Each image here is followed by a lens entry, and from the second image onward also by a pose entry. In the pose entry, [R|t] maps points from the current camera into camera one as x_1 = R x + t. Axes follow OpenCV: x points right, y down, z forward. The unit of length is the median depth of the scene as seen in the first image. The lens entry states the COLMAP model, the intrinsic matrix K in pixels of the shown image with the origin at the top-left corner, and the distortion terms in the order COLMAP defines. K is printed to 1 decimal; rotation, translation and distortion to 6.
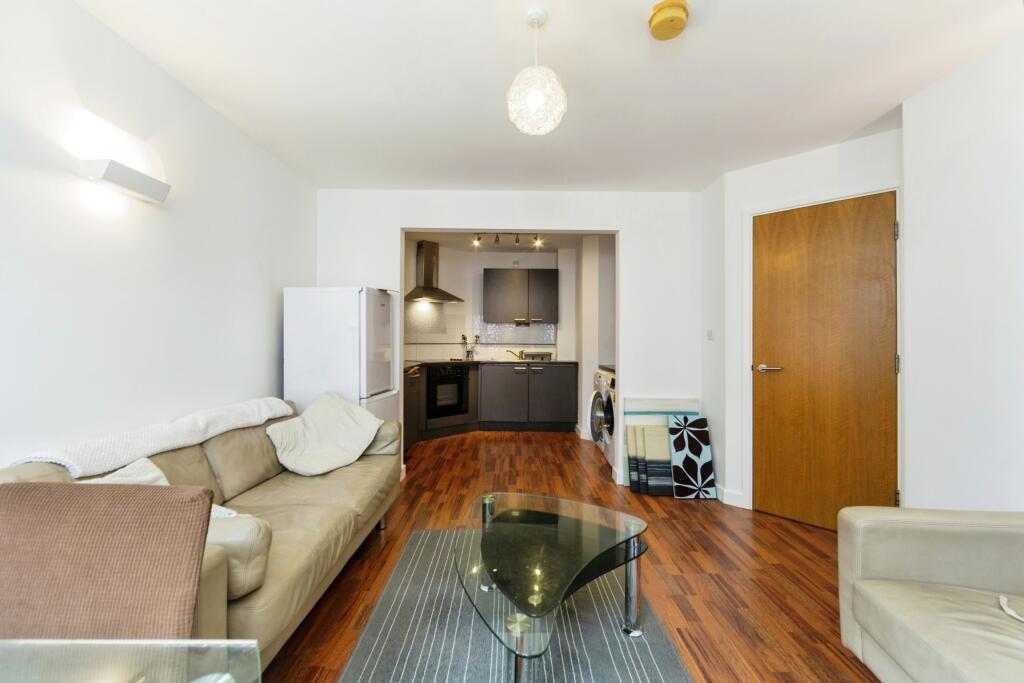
lens RADIAL K [[413.9, 0, 516.3], [0, 413.9, 336.3], [0, 0, 1]] dist [-0.004641, 0.000232]
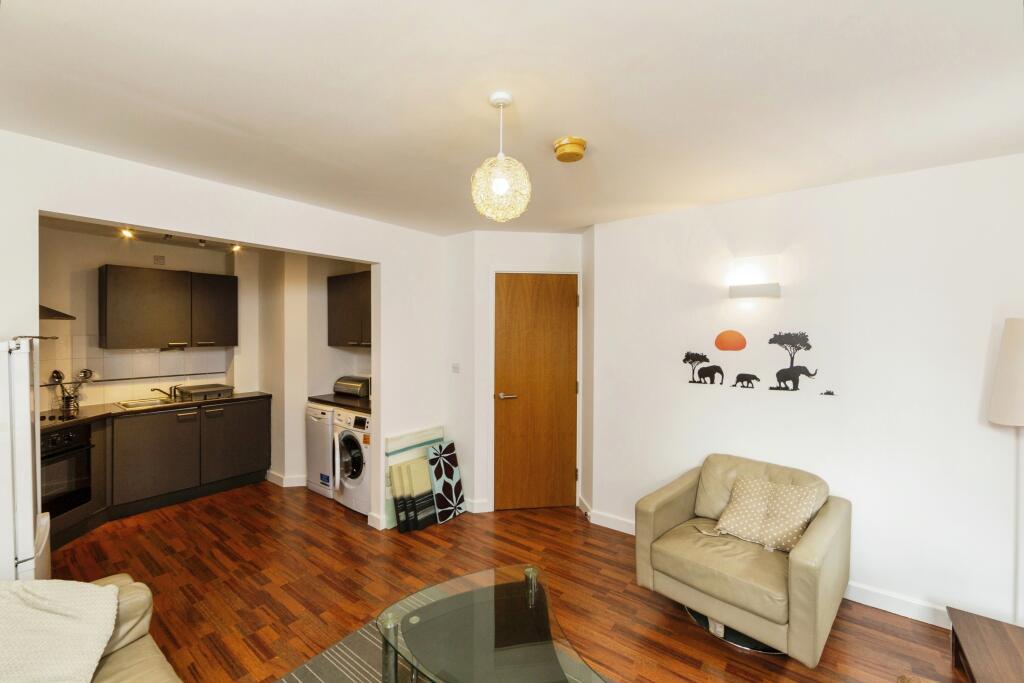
lens RADIAL K [[413.9, 0, 521.0], [0, 413.9, 340.8], [0, 0, 1]] dist [-0.004641, 0.000232]
pose [[0.598927, -0.012517, 0.800706, -0.332716], [-0.007857, 0.999738, 0.021506, -0.106099], [-0.800765, -0.019171, 0.598672, 0.187078]]
